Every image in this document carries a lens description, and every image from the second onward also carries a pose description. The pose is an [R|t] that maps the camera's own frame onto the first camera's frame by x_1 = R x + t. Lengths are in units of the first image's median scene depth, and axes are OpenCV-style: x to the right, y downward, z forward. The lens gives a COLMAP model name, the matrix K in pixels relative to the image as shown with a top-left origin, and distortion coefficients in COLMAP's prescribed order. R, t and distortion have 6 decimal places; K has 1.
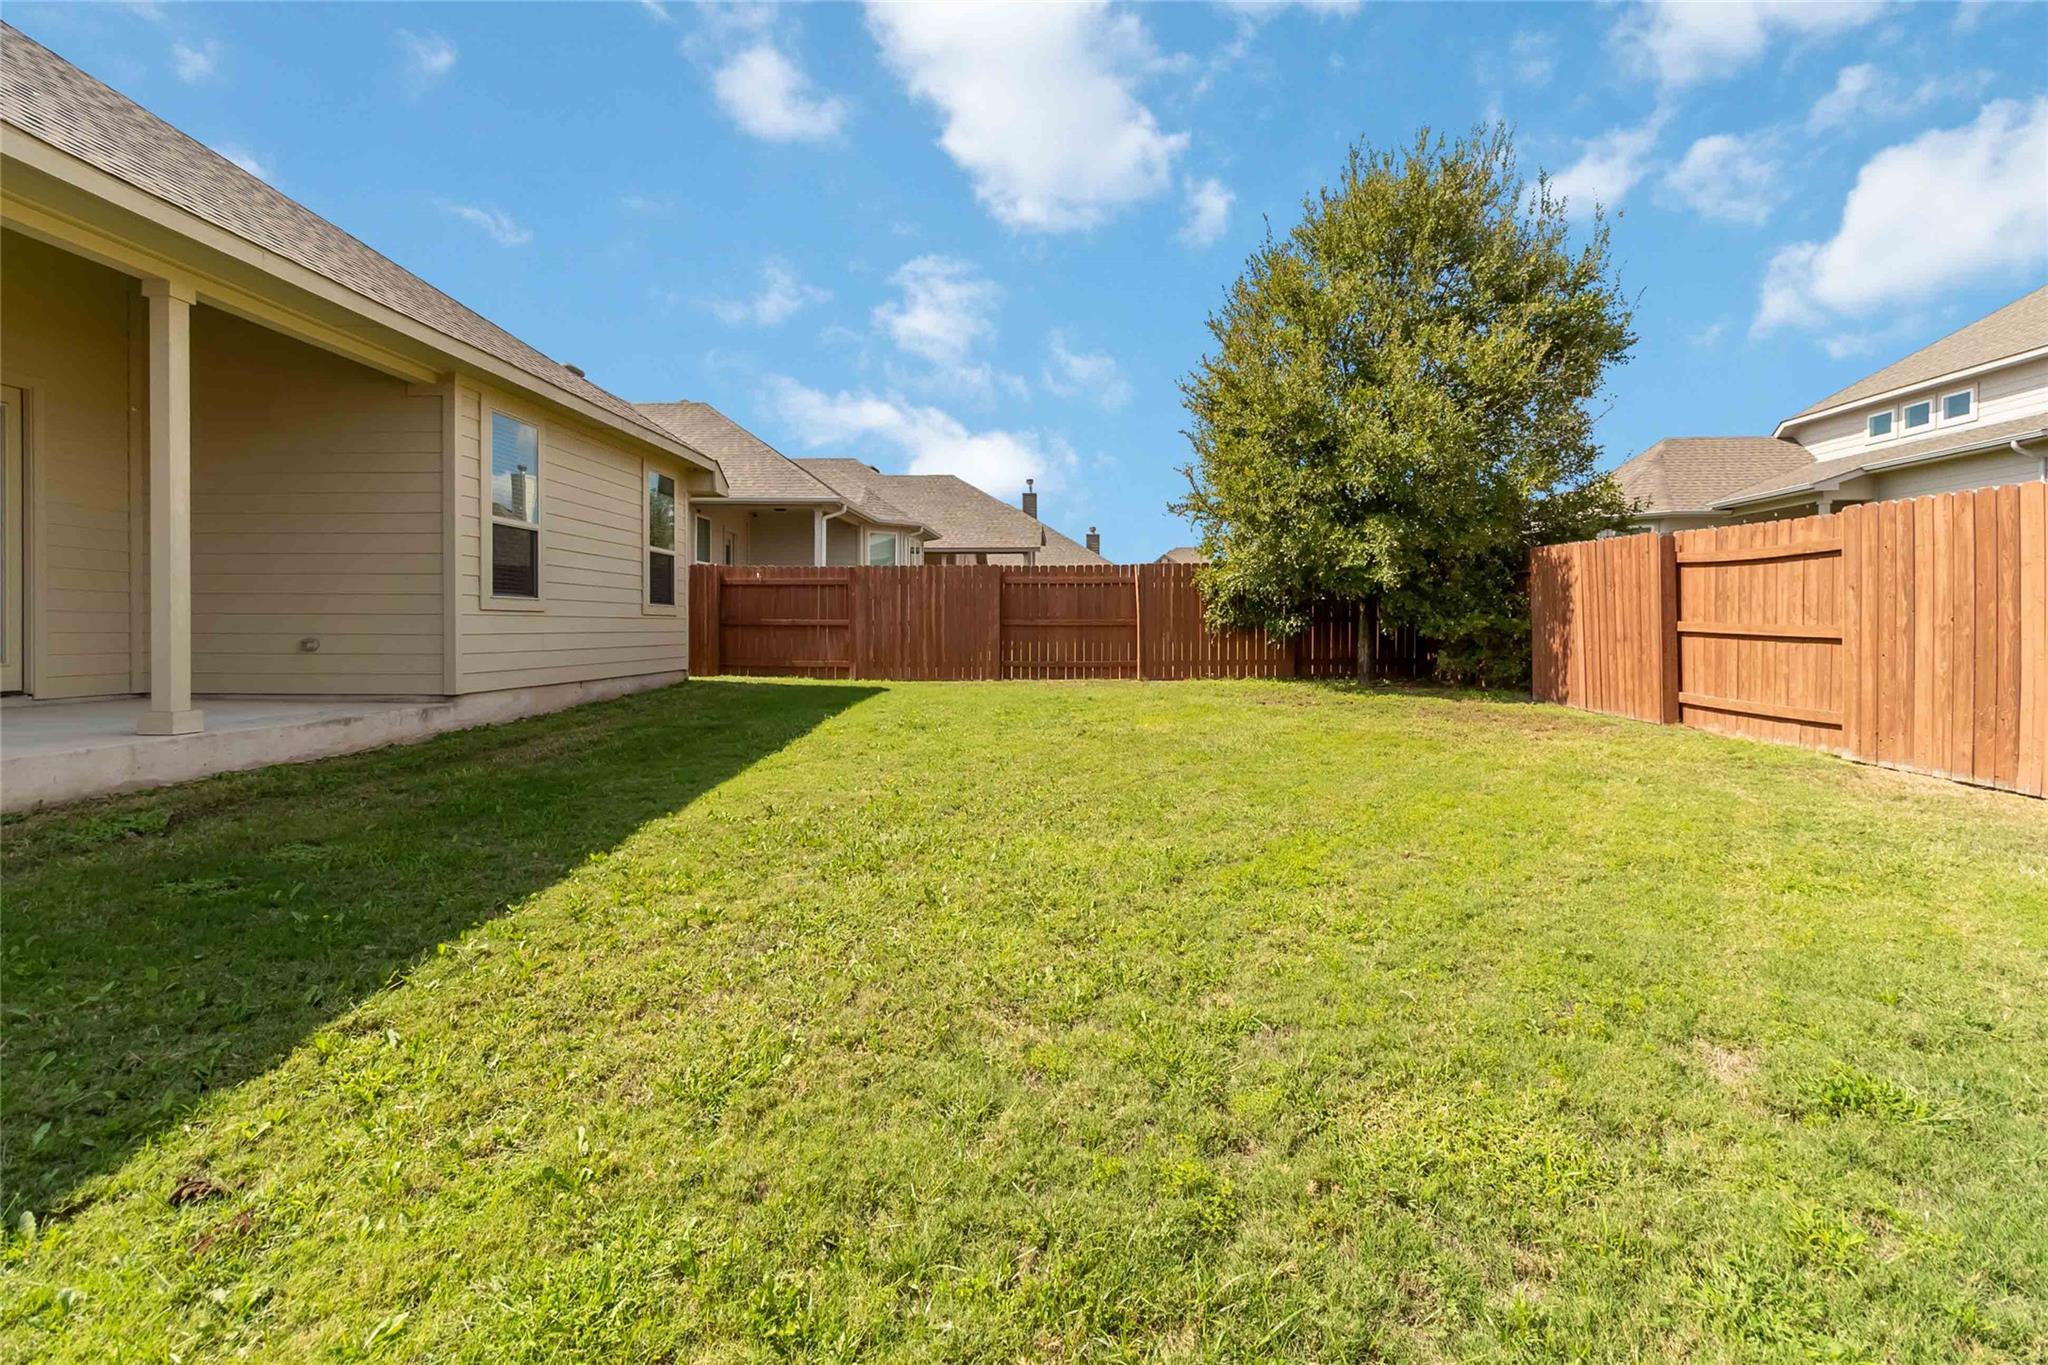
lens RADIAL K [[956.3, 0, 1020.2], [0, 956.3, 647.1], [0, 0, 1]] dist [-0.000651, -0.000017]
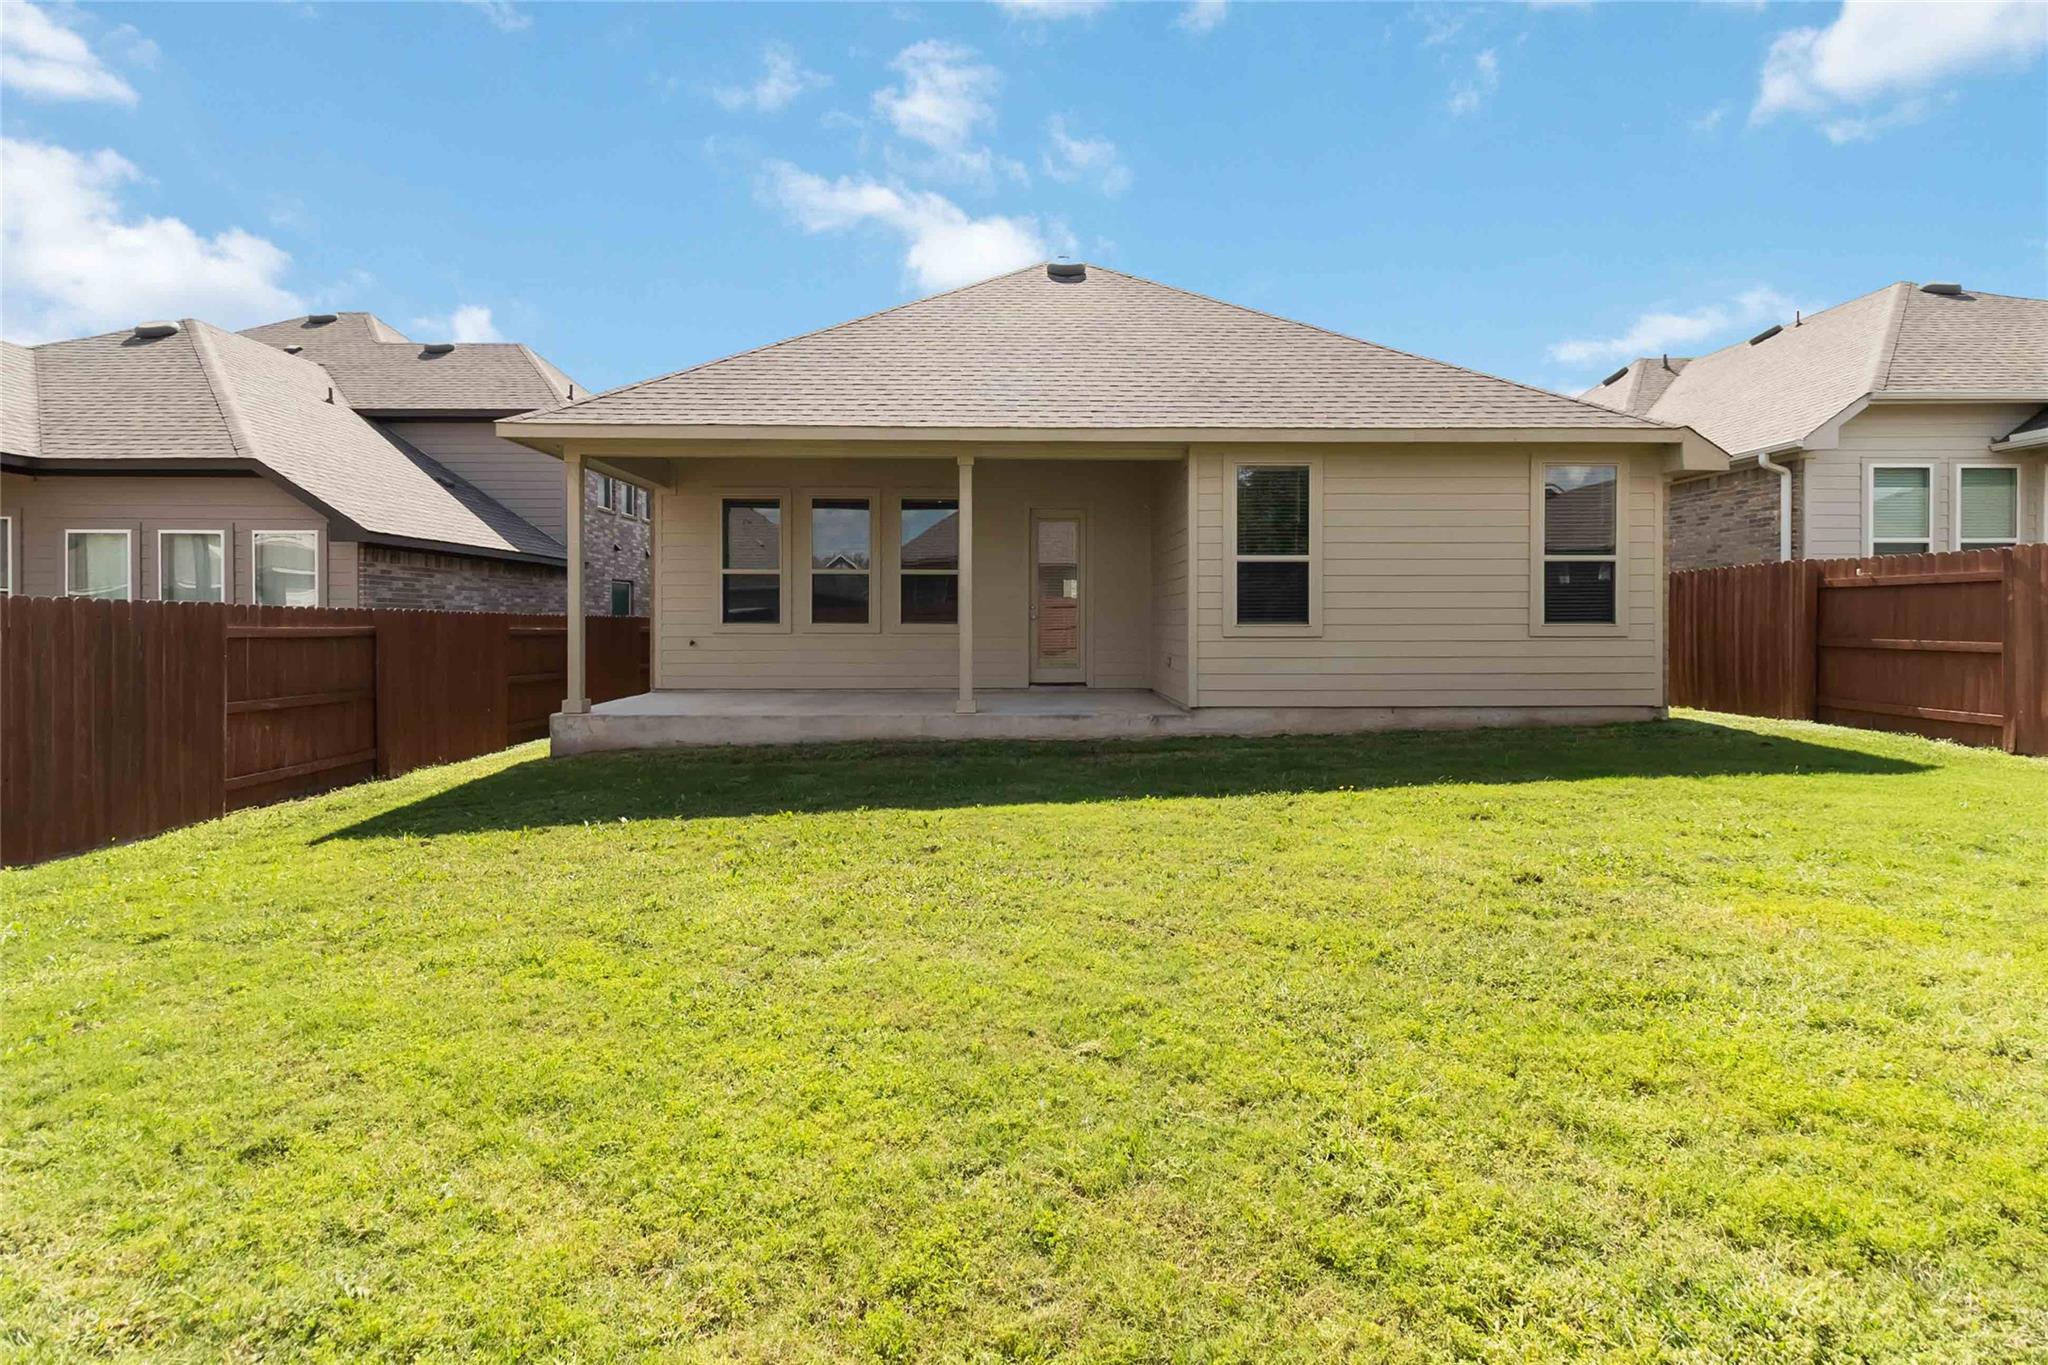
lens RADIAL K [[956.3, 0, 1020.2], [0, 956.3, 647.1], [0, 0, 1]] dist [-0.000651, -0.000017]
pose [[0.058243, 0.019957, -0.998103, 0.384759], [-0.020126, 0.999620, 0.018813, -0.028227], [0.998100, 0.018993, 0.058623, 0.443173]]
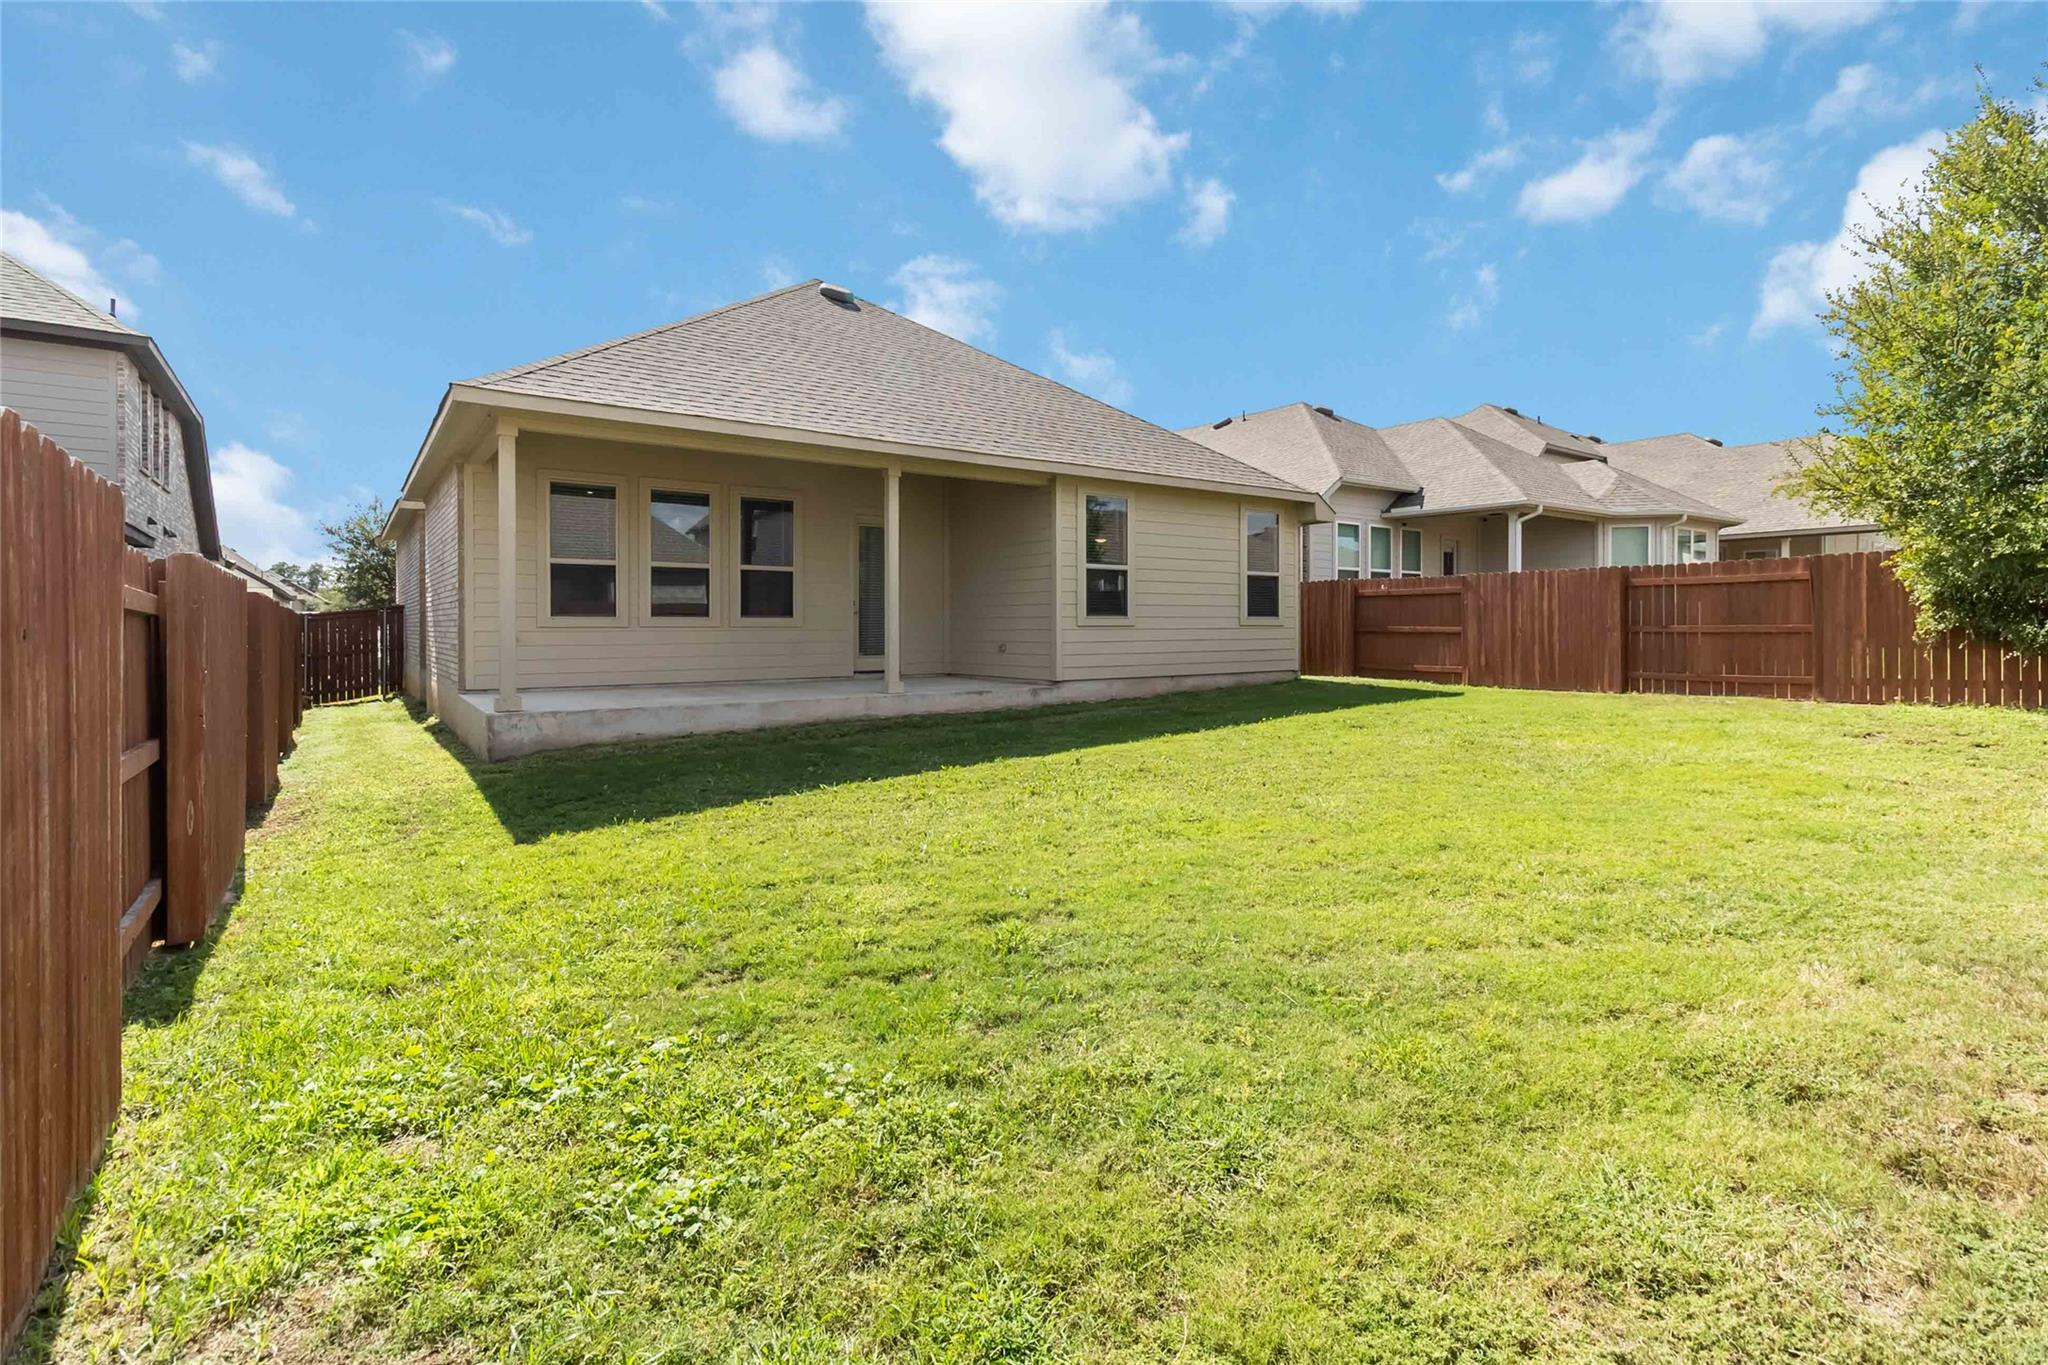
lens RADIAL K [[956.3, 0, 1020.2], [0, 956.3, 647.1], [0, 0, 1]] dist [-0.000651, -0.000017]
pose [[0.619177, 0.009618, -0.785193, 0.374440], [-0.010827, 0.999934, 0.003710, -0.006469], [0.785177, 0.006204, 0.619240, -0.010282]]
